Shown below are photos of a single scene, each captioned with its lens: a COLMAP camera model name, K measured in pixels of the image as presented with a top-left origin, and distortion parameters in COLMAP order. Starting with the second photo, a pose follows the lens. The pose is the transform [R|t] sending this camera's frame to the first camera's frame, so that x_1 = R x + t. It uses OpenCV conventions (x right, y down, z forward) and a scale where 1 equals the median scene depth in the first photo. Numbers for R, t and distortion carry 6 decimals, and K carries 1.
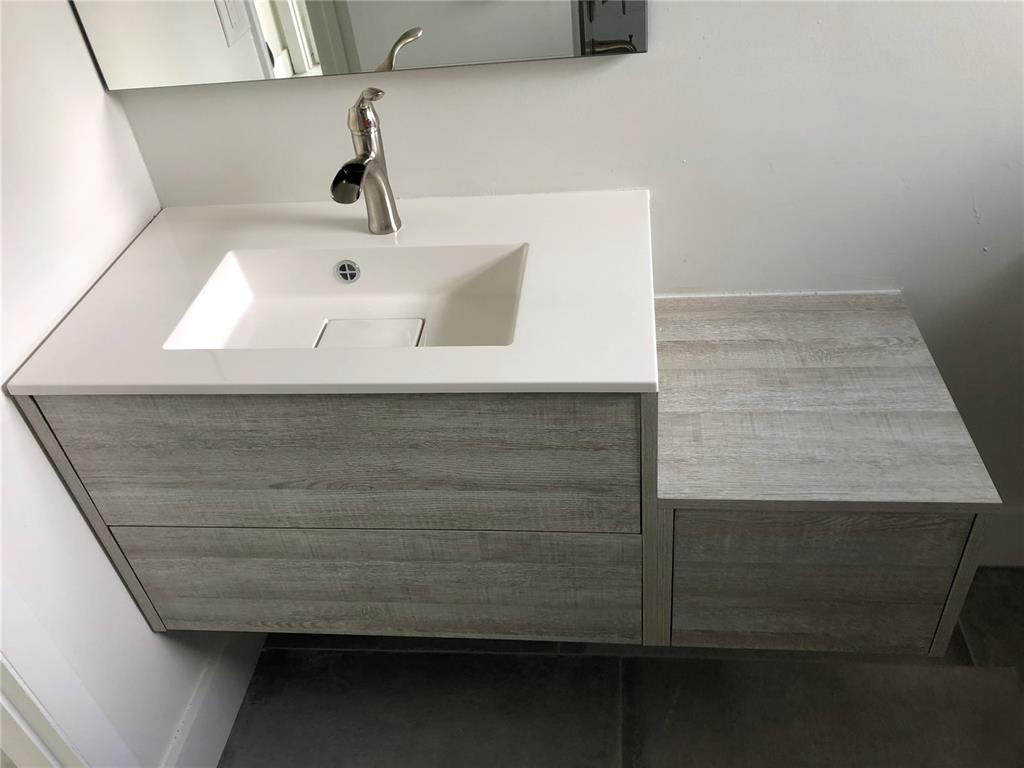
lens RADIAL K [[843.5, 0, 510.8], [0, 843.5, 357.4], [0, 0, 1]] dist [0.078244, -0.005150]
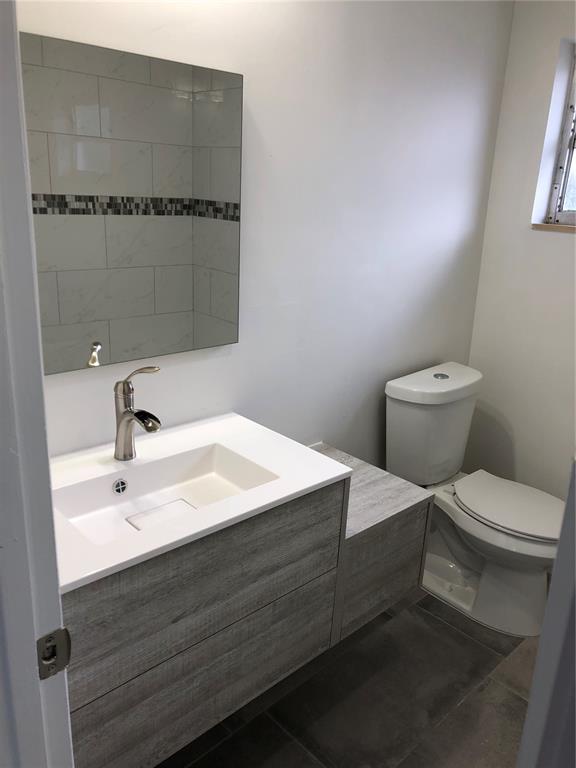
lens RADIAL K [[632.6, 0, 288.0], [0, 632.6, 384.0], [0, 0, 1]] dist [0.078244, -0.005150]
pose [[0.643704, -0.111084, 0.757169, -0.979805], [0.363904, 0.914819, -0.175159, 0.044714], [-0.673215, 0.388288, 0.629297, 0.018228]]
